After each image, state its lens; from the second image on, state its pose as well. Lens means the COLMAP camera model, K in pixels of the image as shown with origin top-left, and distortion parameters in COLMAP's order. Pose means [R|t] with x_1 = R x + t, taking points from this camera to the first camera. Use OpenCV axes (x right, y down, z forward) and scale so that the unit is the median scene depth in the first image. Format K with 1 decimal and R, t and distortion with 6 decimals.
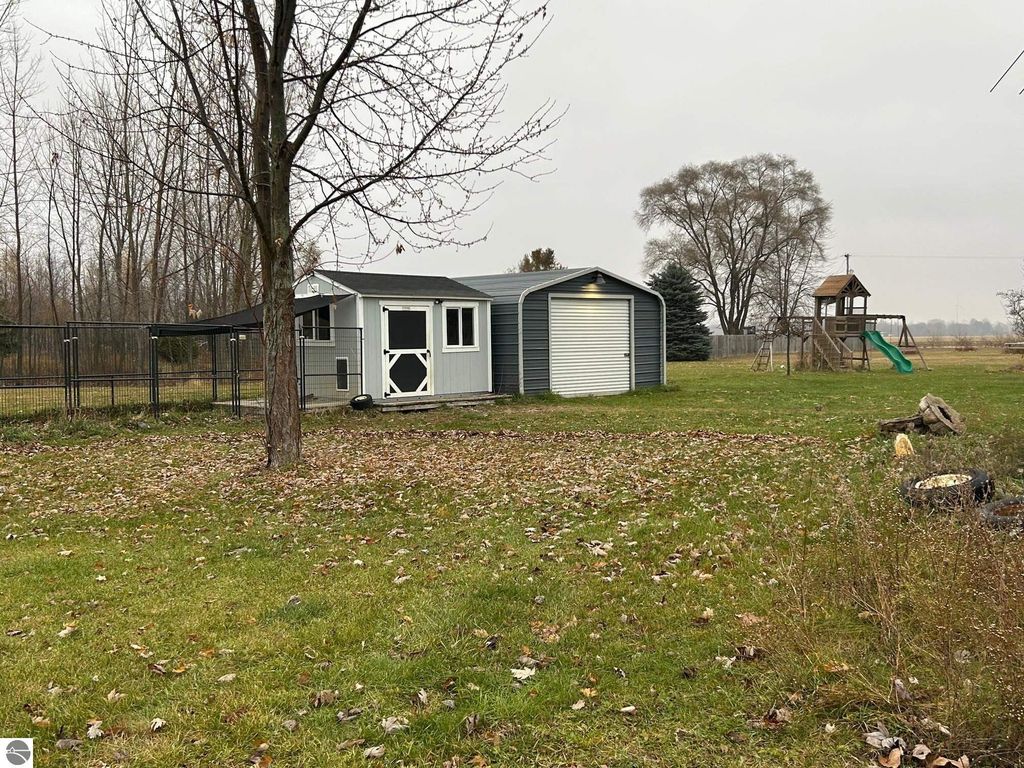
lens RADIAL K [[1047.3, 0, 510.1], [0, 1047.3, 383.1], [0, 0, 1]] dist [0.003592, 0.000000]
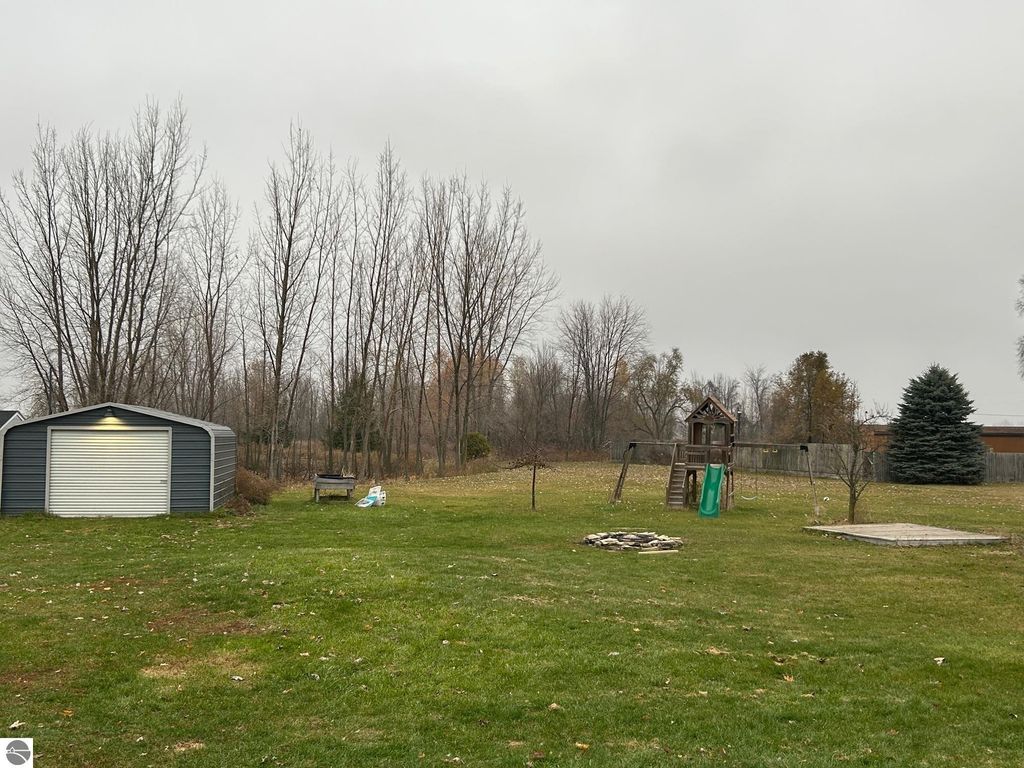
lens RADIAL K [[1049.5, 0, 513.3], [0, 1049.5, 385.5], [0, 0, 1]] dist [0.037819, 0.000000]
pose [[0.793132, -0.007264, -0.609006, 0.592225], [-0.045031, 0.996493, -0.070532, -0.035974], [0.607383, 0.083365, 0.790023, 0.192900]]
